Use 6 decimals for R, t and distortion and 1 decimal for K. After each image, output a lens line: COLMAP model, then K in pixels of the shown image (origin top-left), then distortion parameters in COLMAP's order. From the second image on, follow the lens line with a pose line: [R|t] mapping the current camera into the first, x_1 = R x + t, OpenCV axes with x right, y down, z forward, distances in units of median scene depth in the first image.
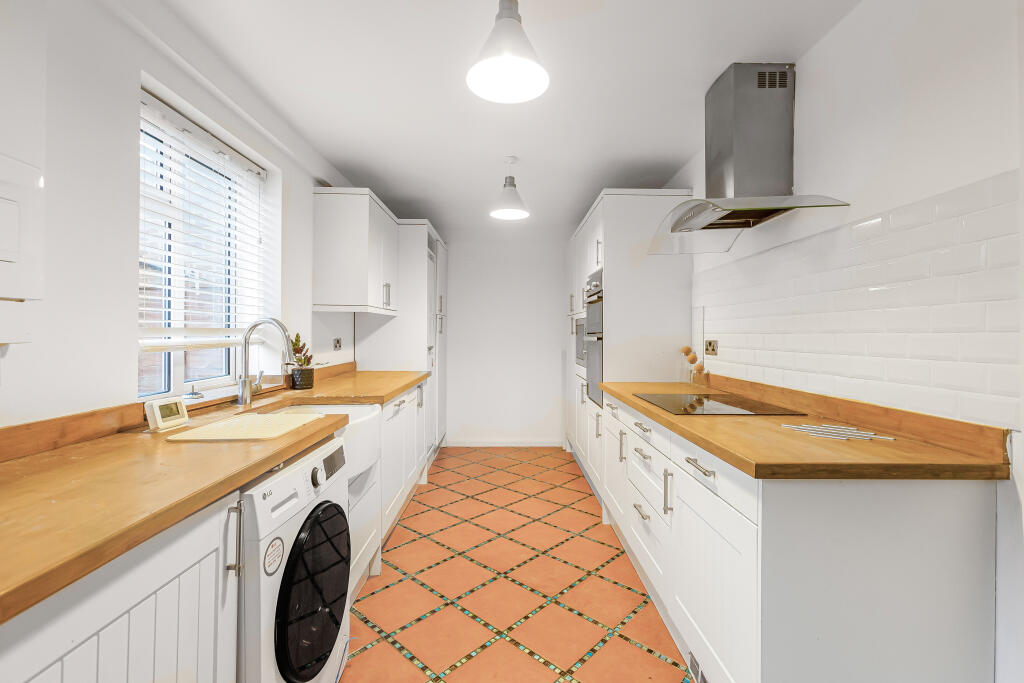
lens RADIAL K [[458.3, 0, 512.0], [0, 458.3, 341.5], [0, 0, 1]] dist [-0.016688, 0.000614]
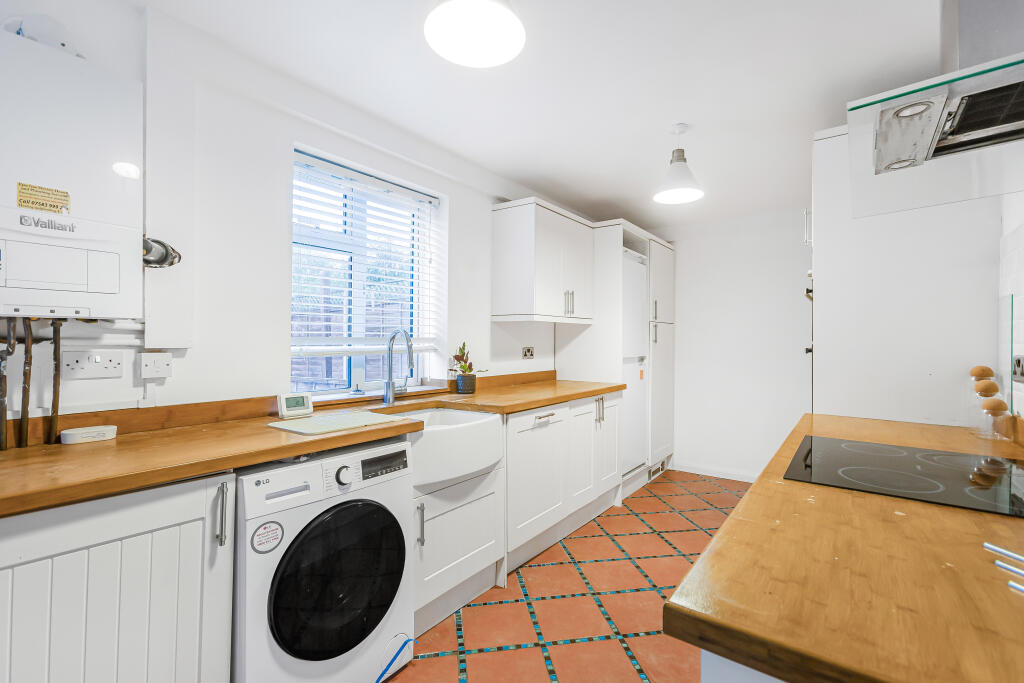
lens RADIAL K [[454.8, 0, 514.7], [0, 454.8, 347.8], [0, 0, 1]] dist [-0.016264, 0.000638]
pose [[0.790815, 0.009471, -0.611982, 0.297920], [-0.013501, 0.999907, -0.001972, -0.003932], [0.611907, 0.009821, 0.790869, 0.218713]]
